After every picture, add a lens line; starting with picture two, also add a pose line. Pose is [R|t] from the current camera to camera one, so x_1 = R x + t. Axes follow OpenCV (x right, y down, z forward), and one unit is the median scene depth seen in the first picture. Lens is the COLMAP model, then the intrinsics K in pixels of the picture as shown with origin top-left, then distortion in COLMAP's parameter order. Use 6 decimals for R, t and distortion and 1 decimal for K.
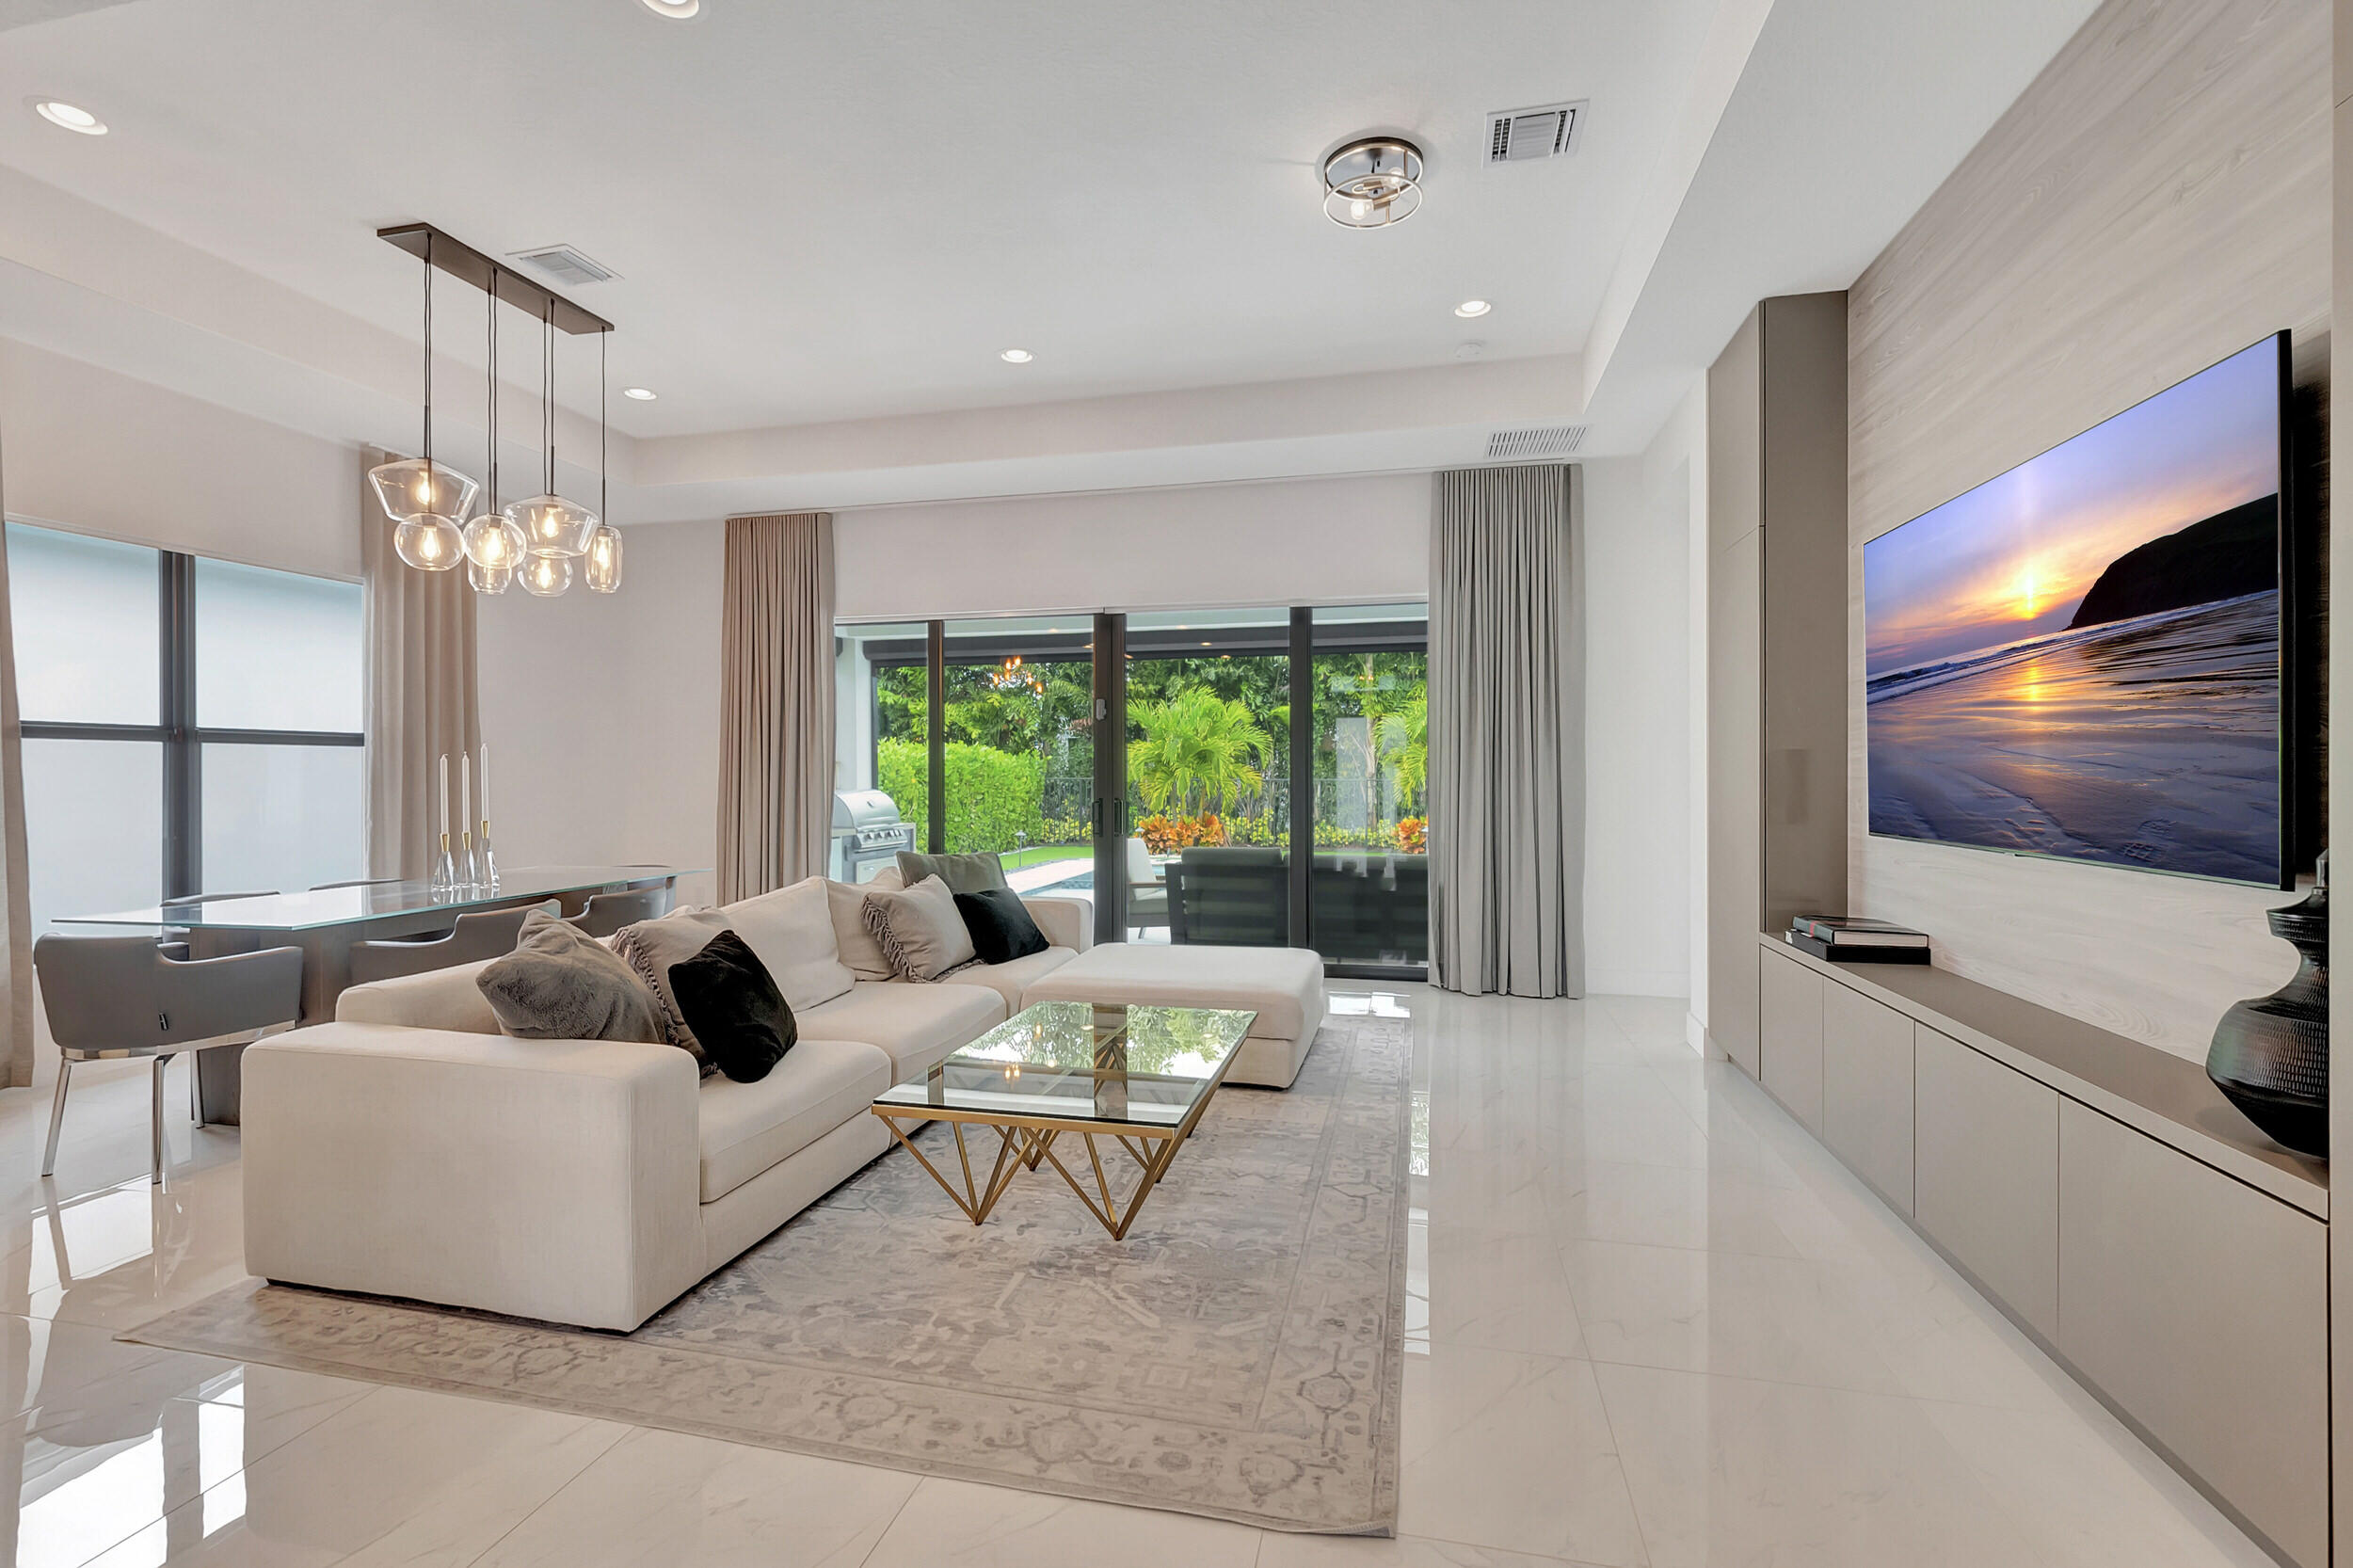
lens RADIAL K [[1035.0, 0, 1184.8], [0, 1035.0, 765.8], [0, 0, 1]] dist [0.002906, 0.000347]
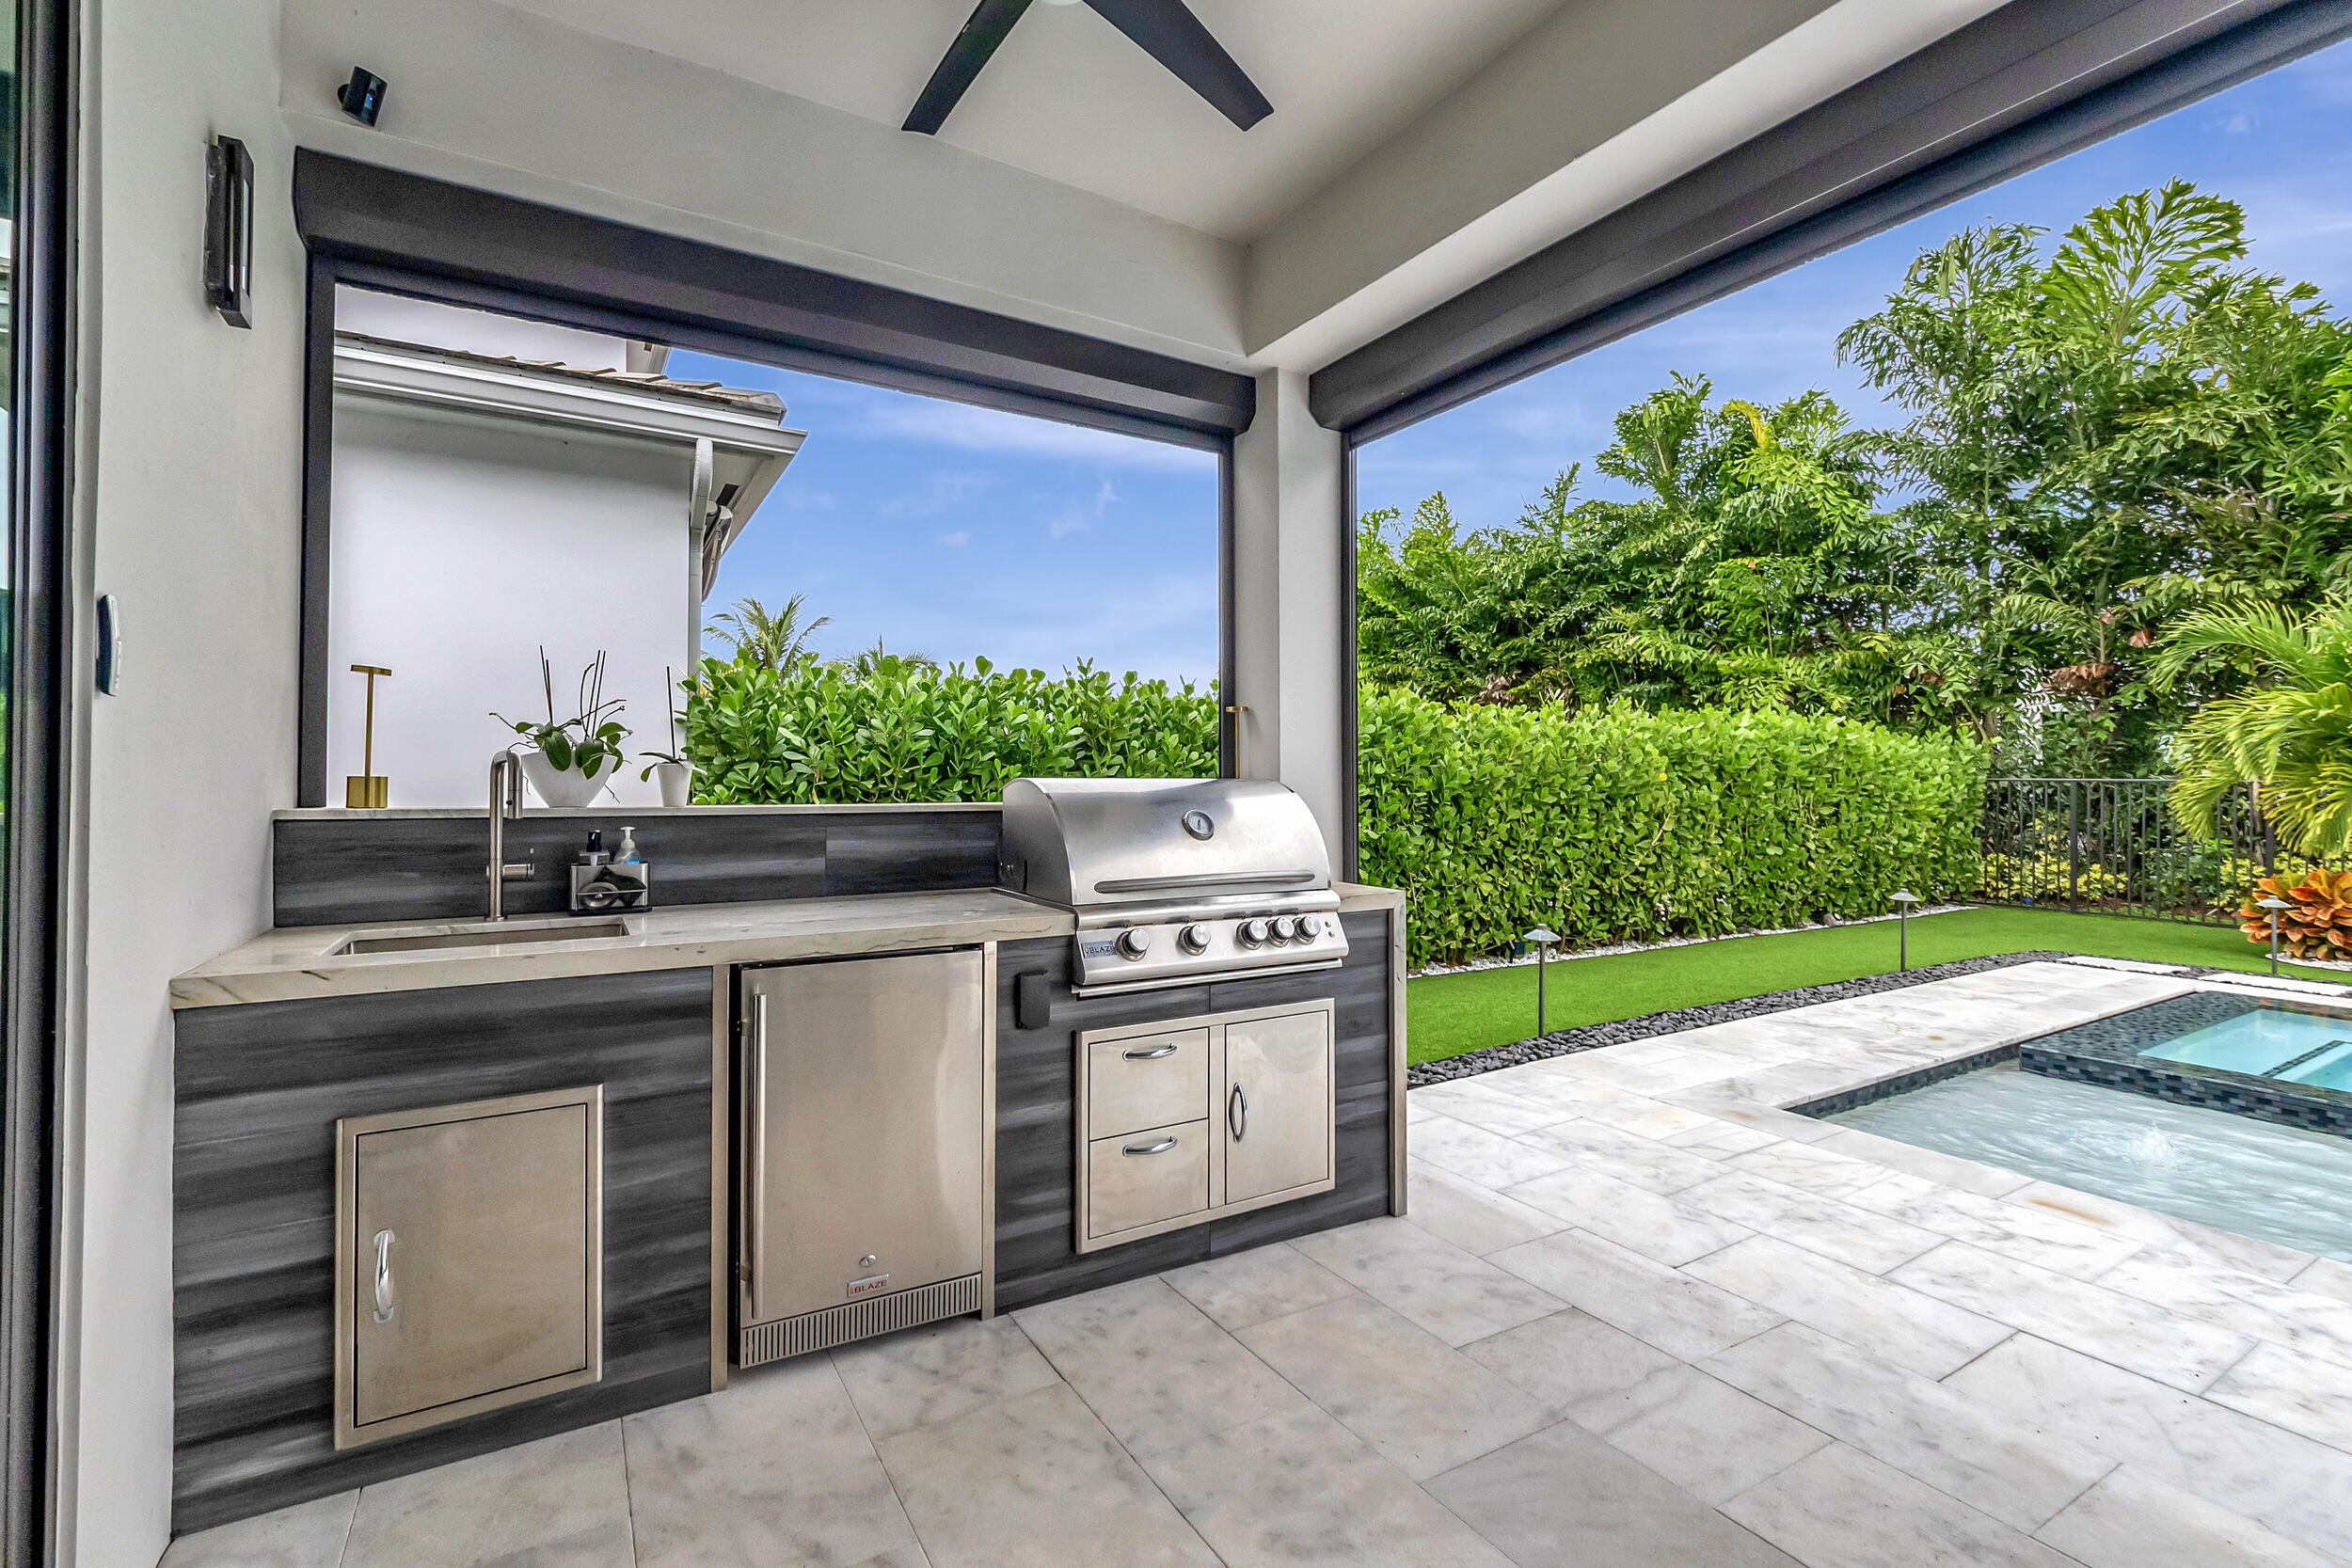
lens RADIAL K [[1040.2, 0, 1171.8], [0, 1040.2, 768.0], [0, 0, 1]] dist [-0.002191, -0.000016]
pose [[0.689673, -0.002532, -0.724116, -0.173134], [-0.000201, 0.999993, -0.003688, 0.040472], [0.724121, 0.002689, 0.689668, 1.532583]]
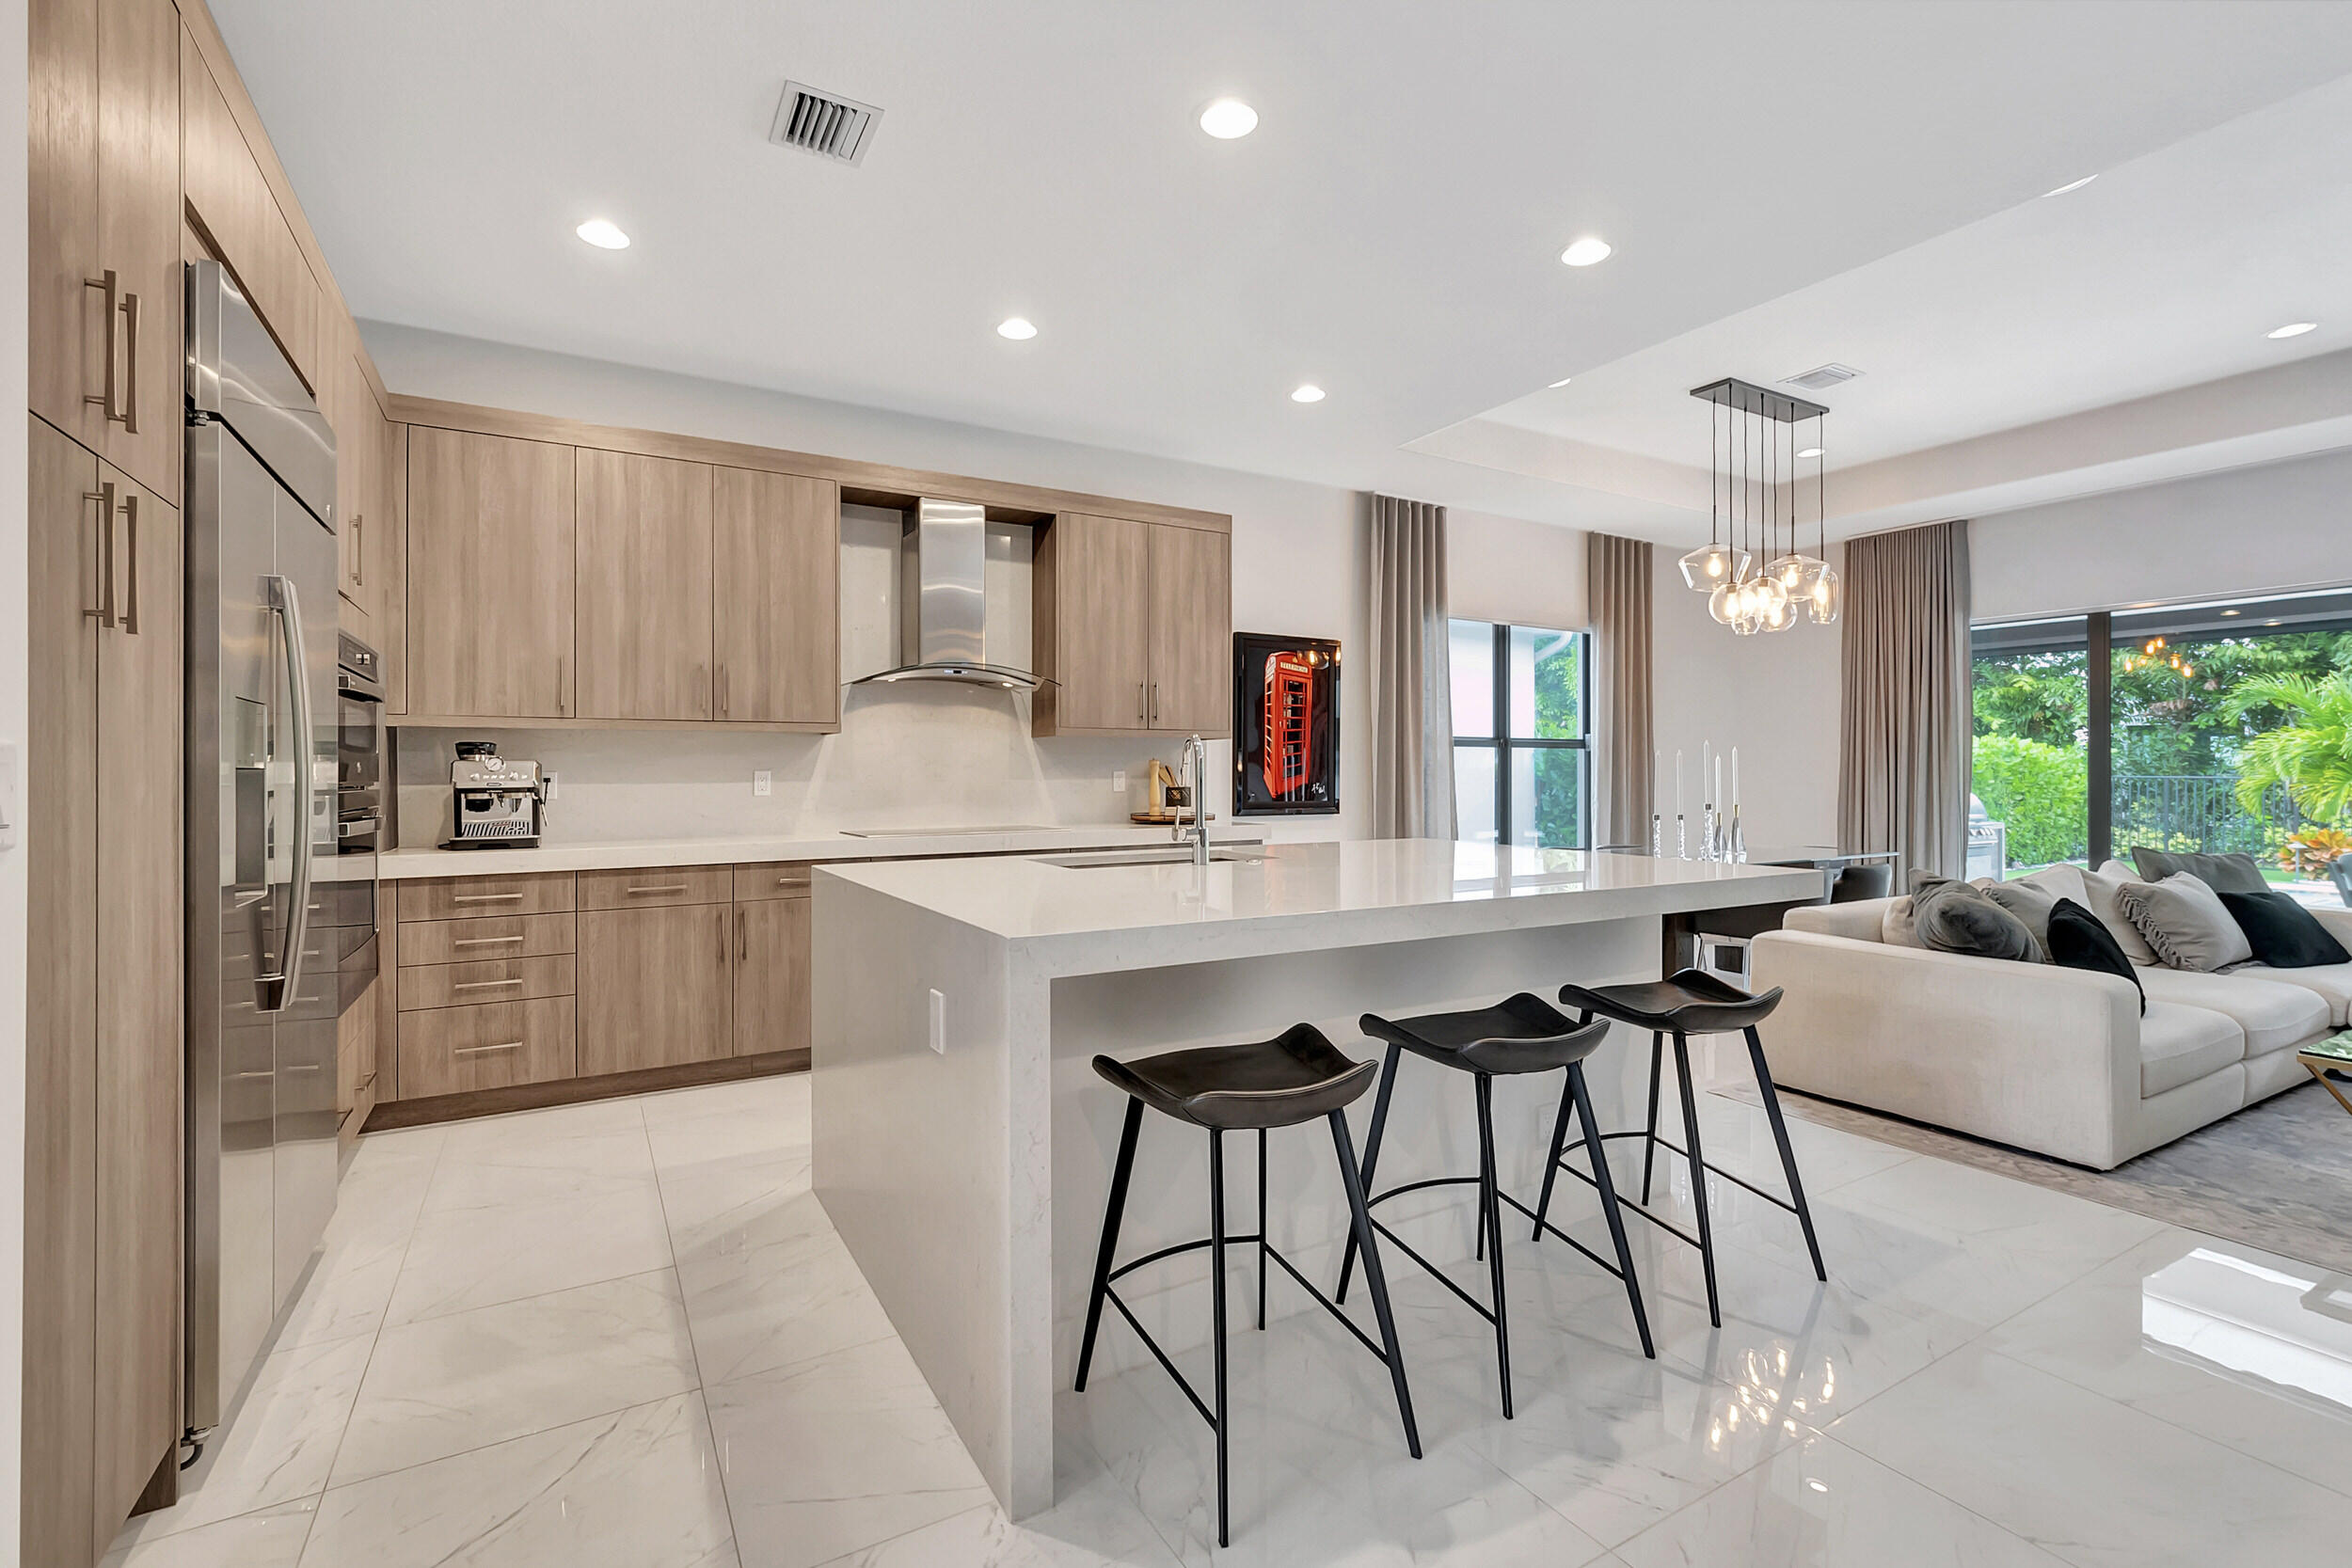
lens RADIAL K [[1034.5, 0, 1184.3], [0, 1034.5, 765.8], [0, 0, 1]] dist [0.002906, 0.000347]
pose [[0.683723, 0.001894, -0.729739, -0.169404], [0.001670, 0.999990, 0.004161, -0.003809], [0.729739, -0.004064, 0.683713, -0.400800]]
